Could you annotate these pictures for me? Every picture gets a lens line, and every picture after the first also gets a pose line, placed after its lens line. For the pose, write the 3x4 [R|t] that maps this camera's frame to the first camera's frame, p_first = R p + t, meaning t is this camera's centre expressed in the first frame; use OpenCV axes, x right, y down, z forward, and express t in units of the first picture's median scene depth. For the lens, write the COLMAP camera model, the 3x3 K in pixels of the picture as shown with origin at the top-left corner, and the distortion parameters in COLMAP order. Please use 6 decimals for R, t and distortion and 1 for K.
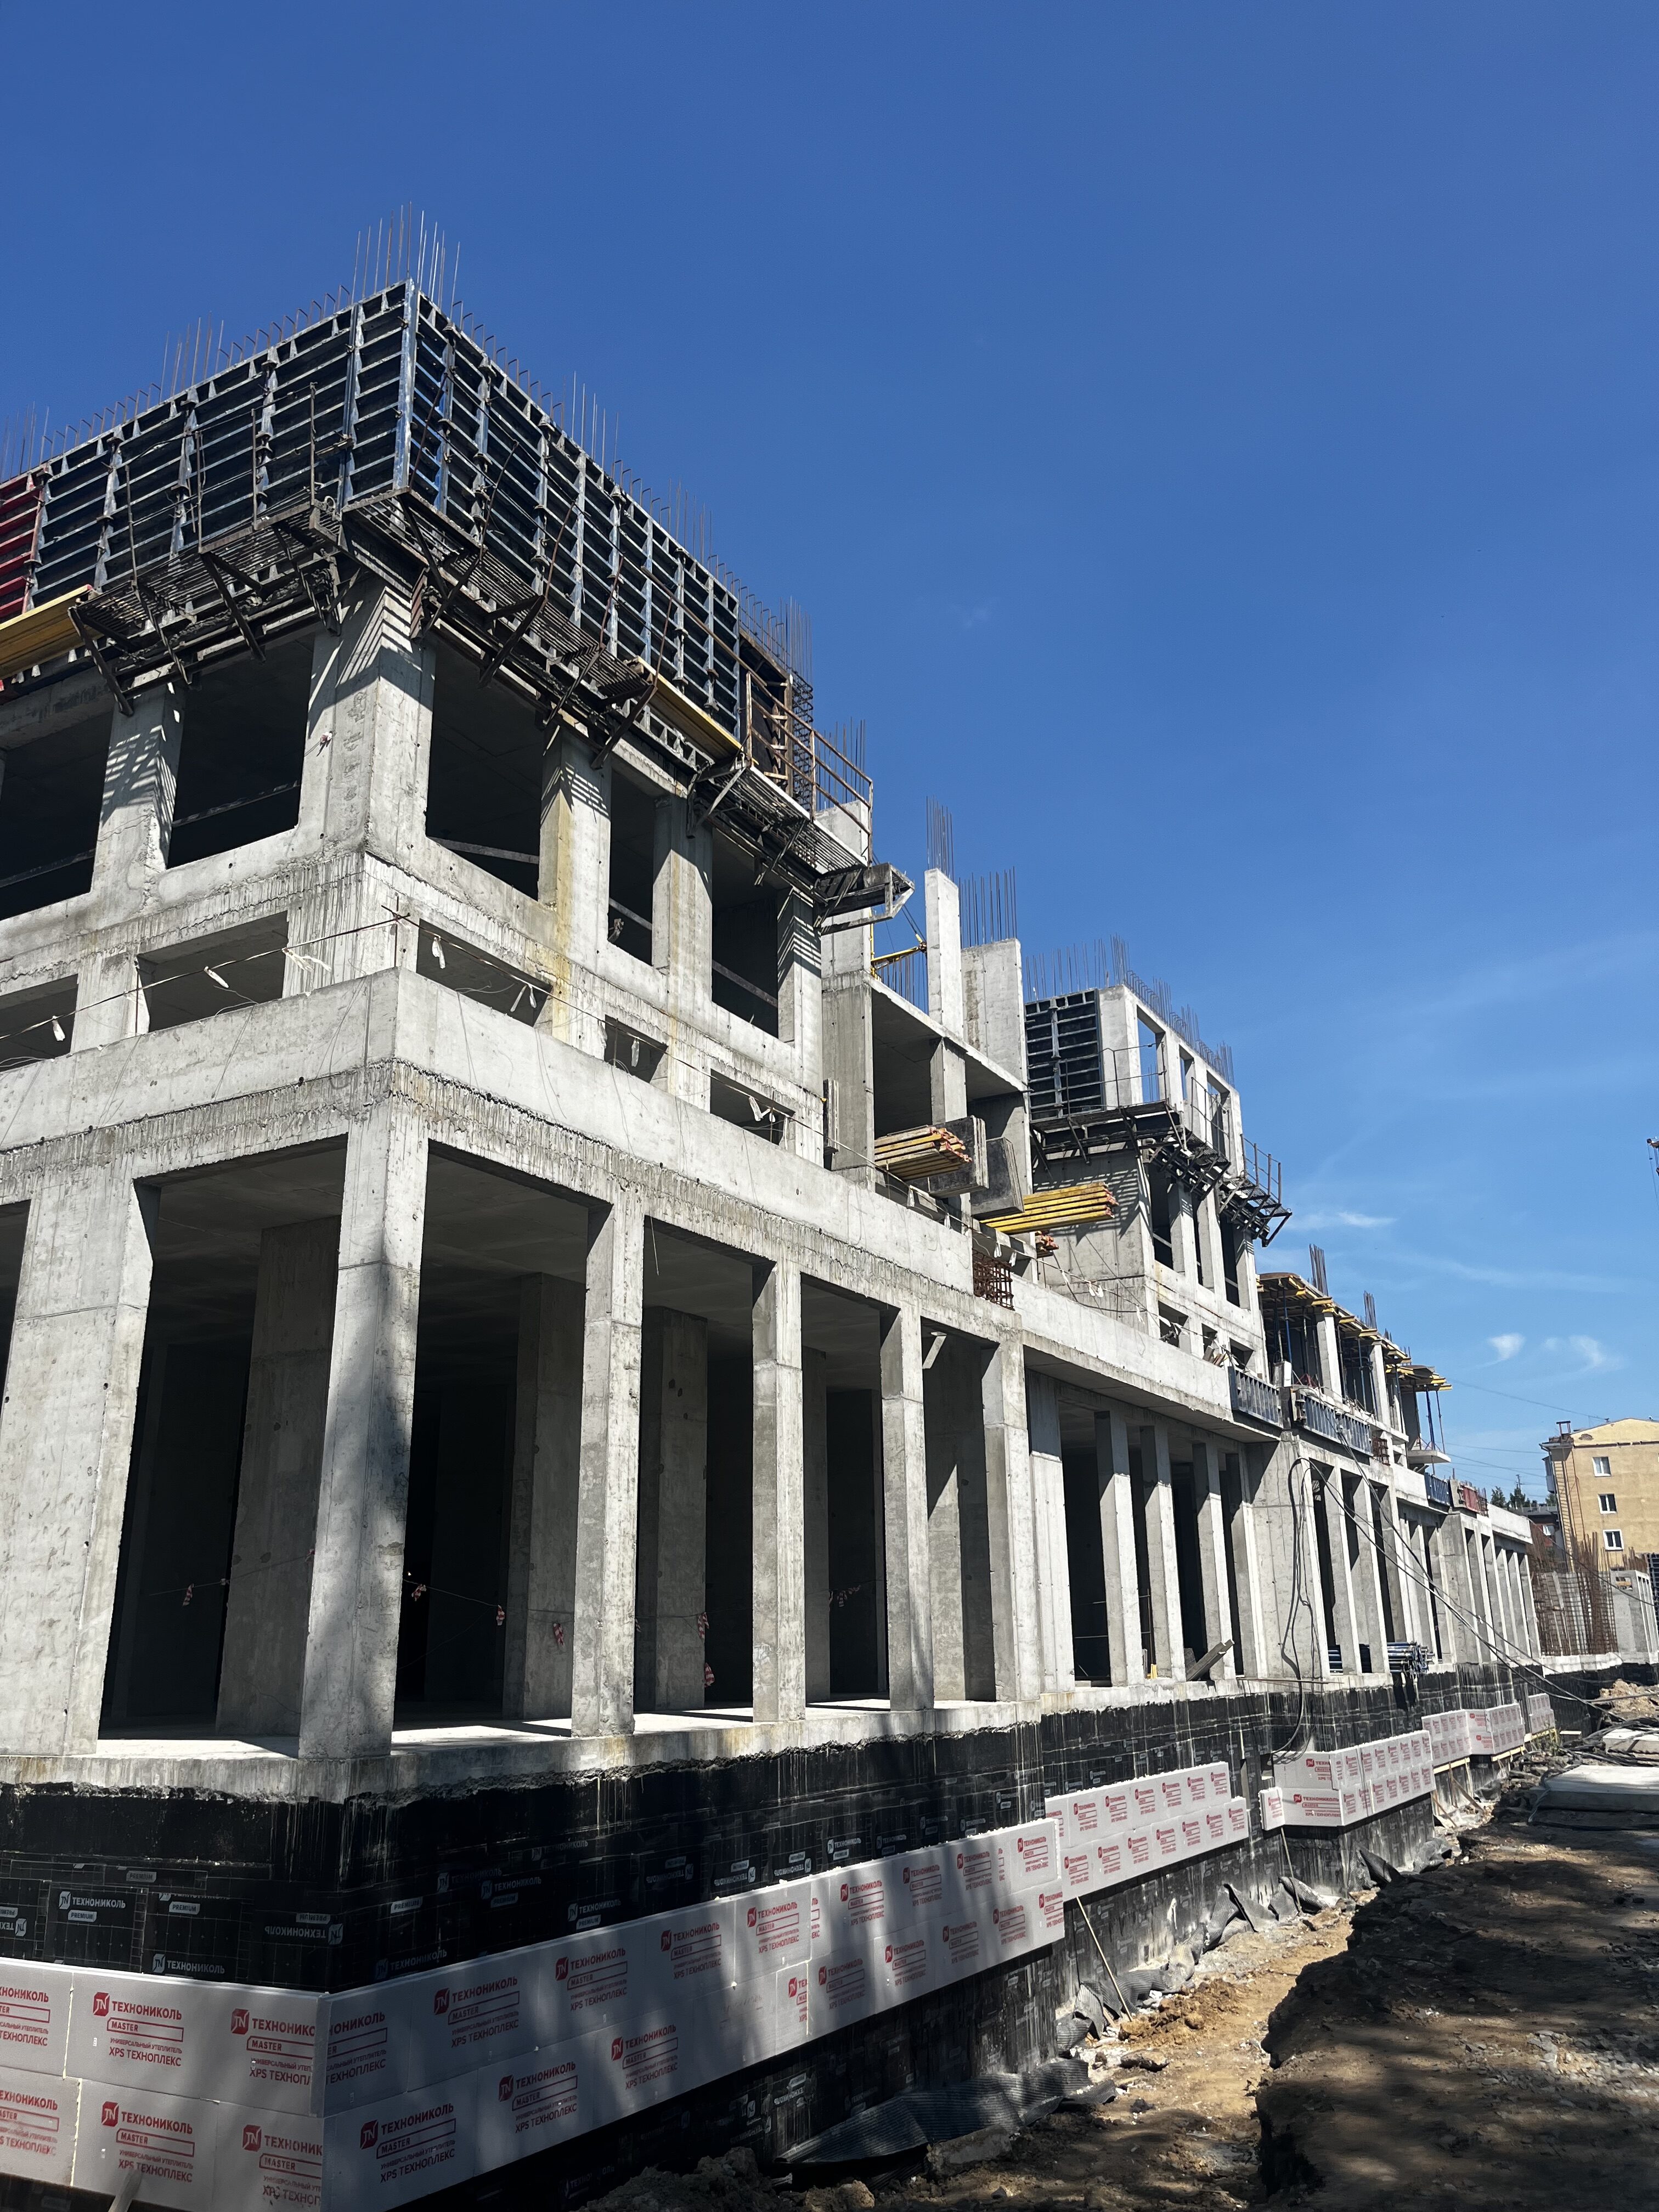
lens RADIAL K [[1669.5, 0, 831.5], [0, 1669.5, 1113.1], [0, 0, 1]] dist [0.068767, -0.078545]
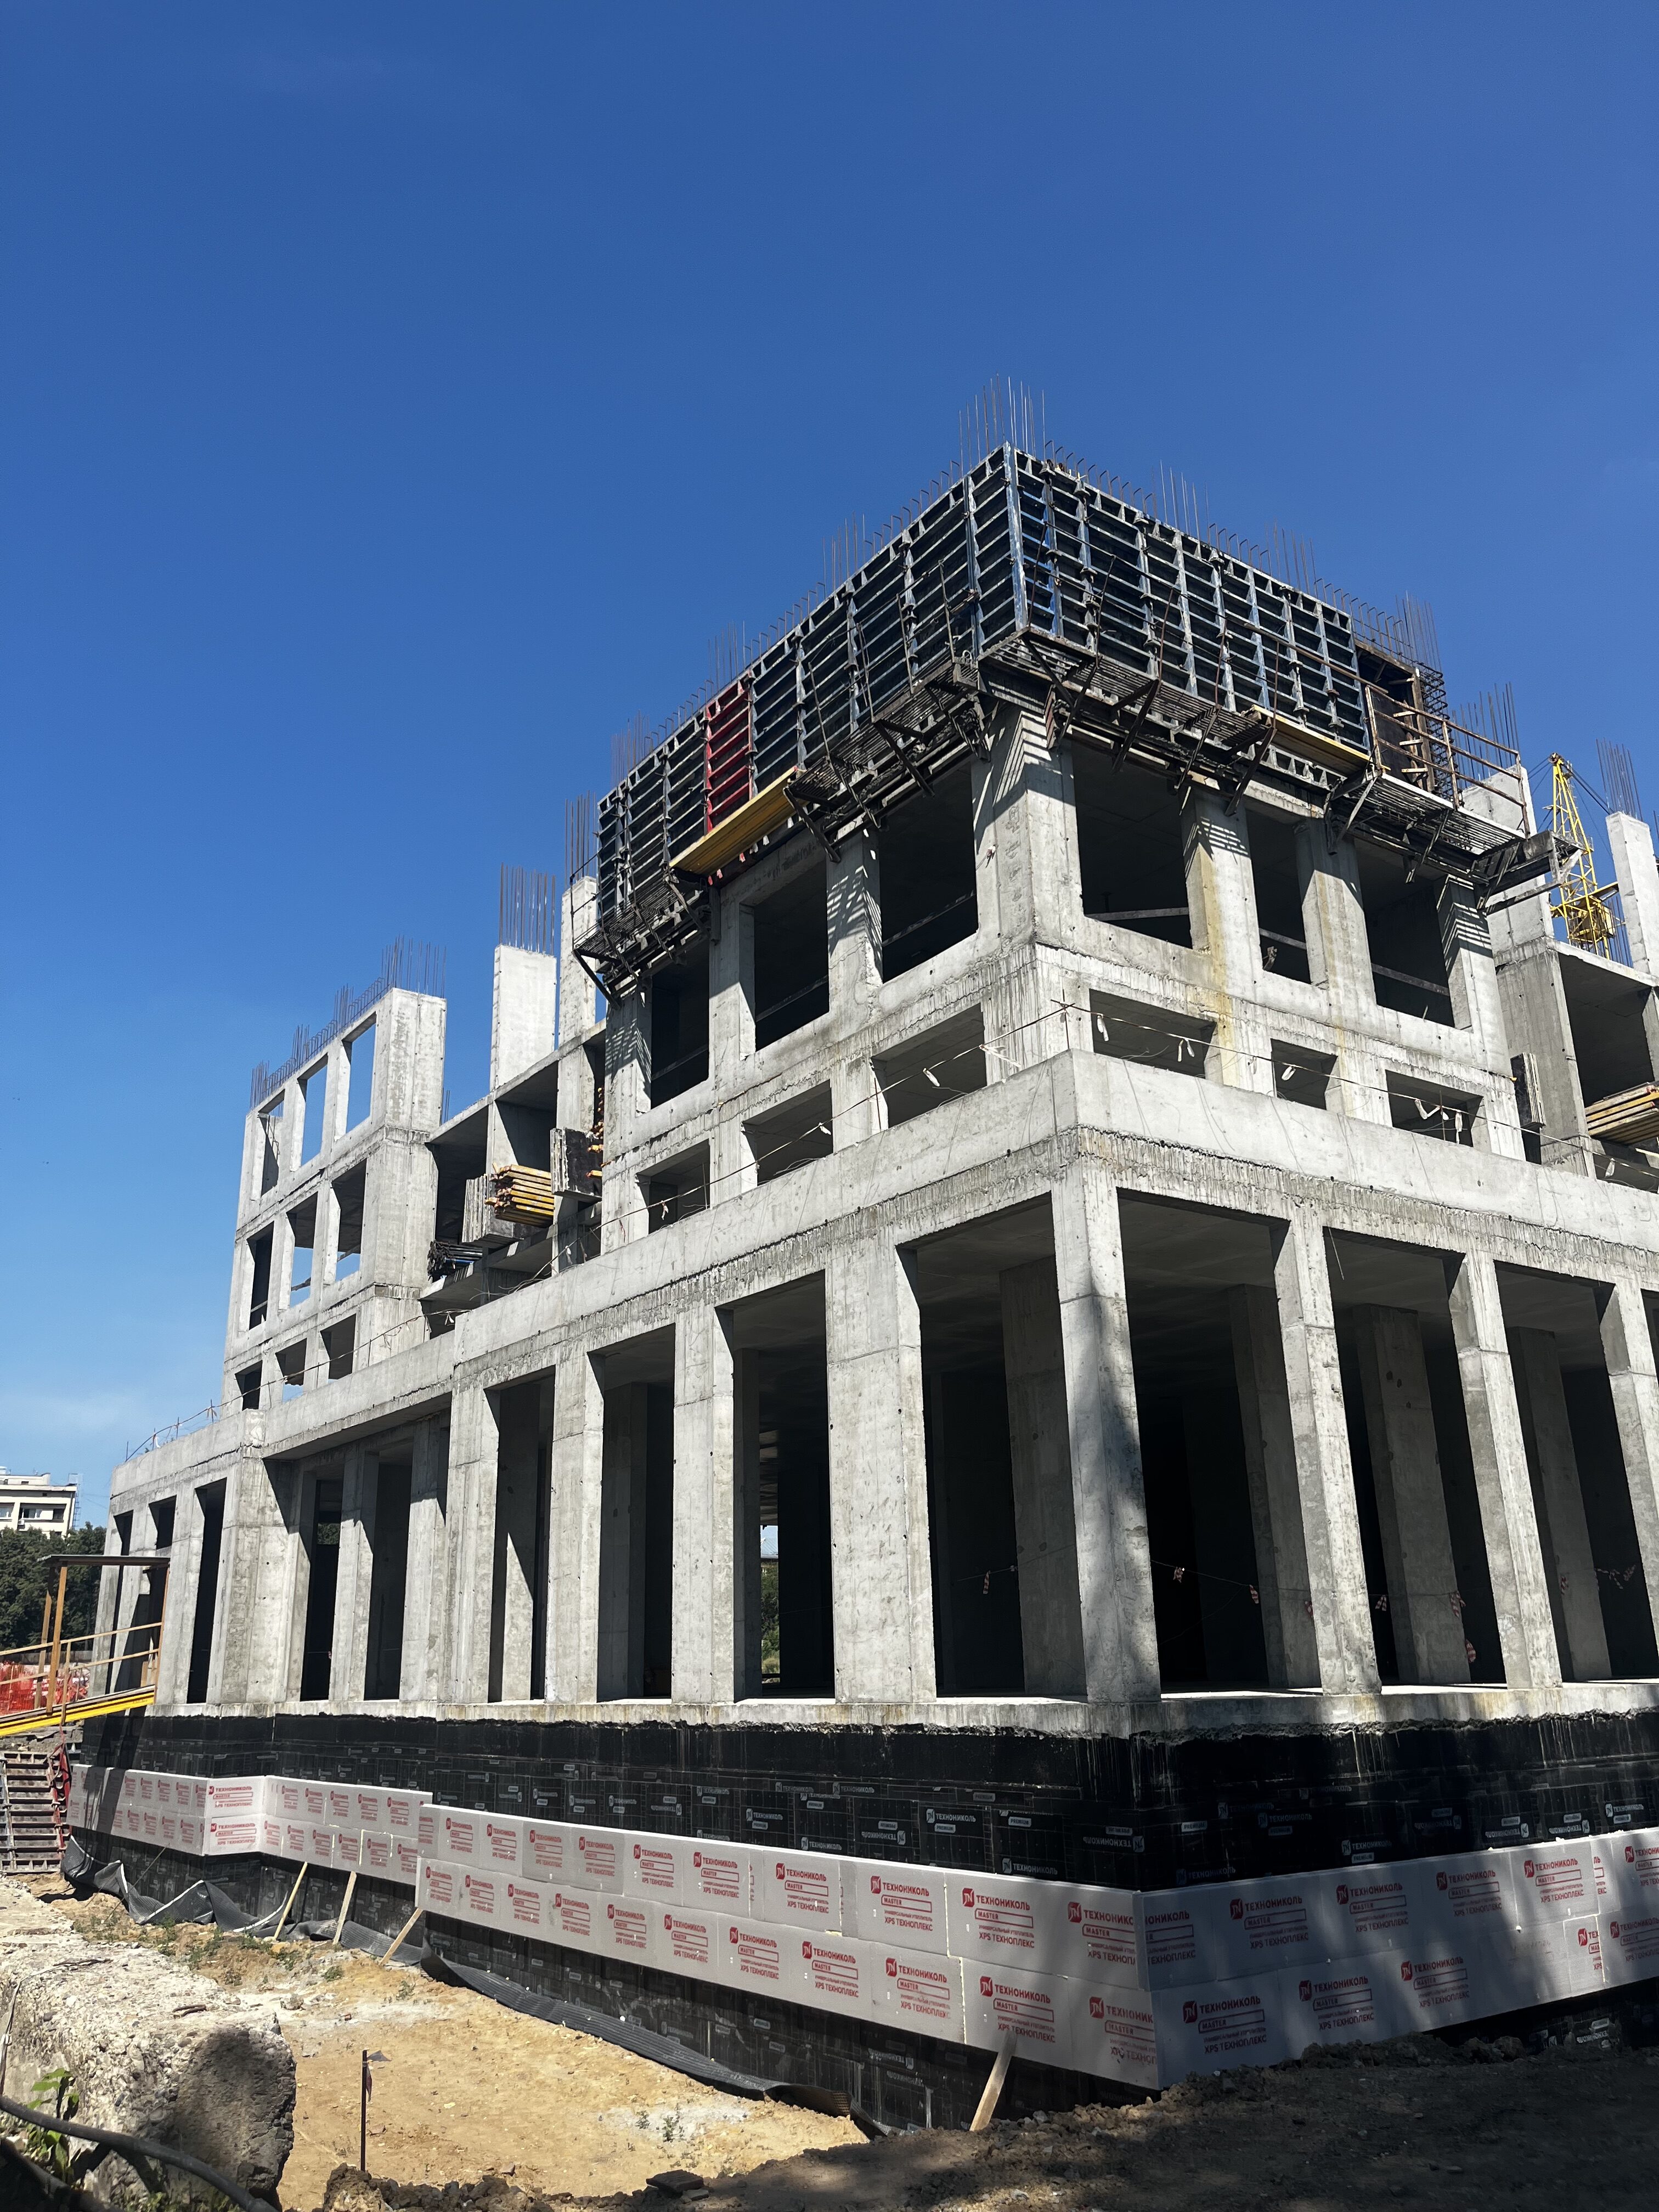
lens RADIAL K [[1644.4, 0, 831.5], [0, 1644.4, 1123.0], [0, 0, 1]] dist [0.047188, -0.061104]
pose [[0.902289, -0.140468, -0.407608, 0.042442], [0.140948, 0.989591, -0.029023, -0.017390], [0.407442, -0.031265, 0.912696, -0.104022]]
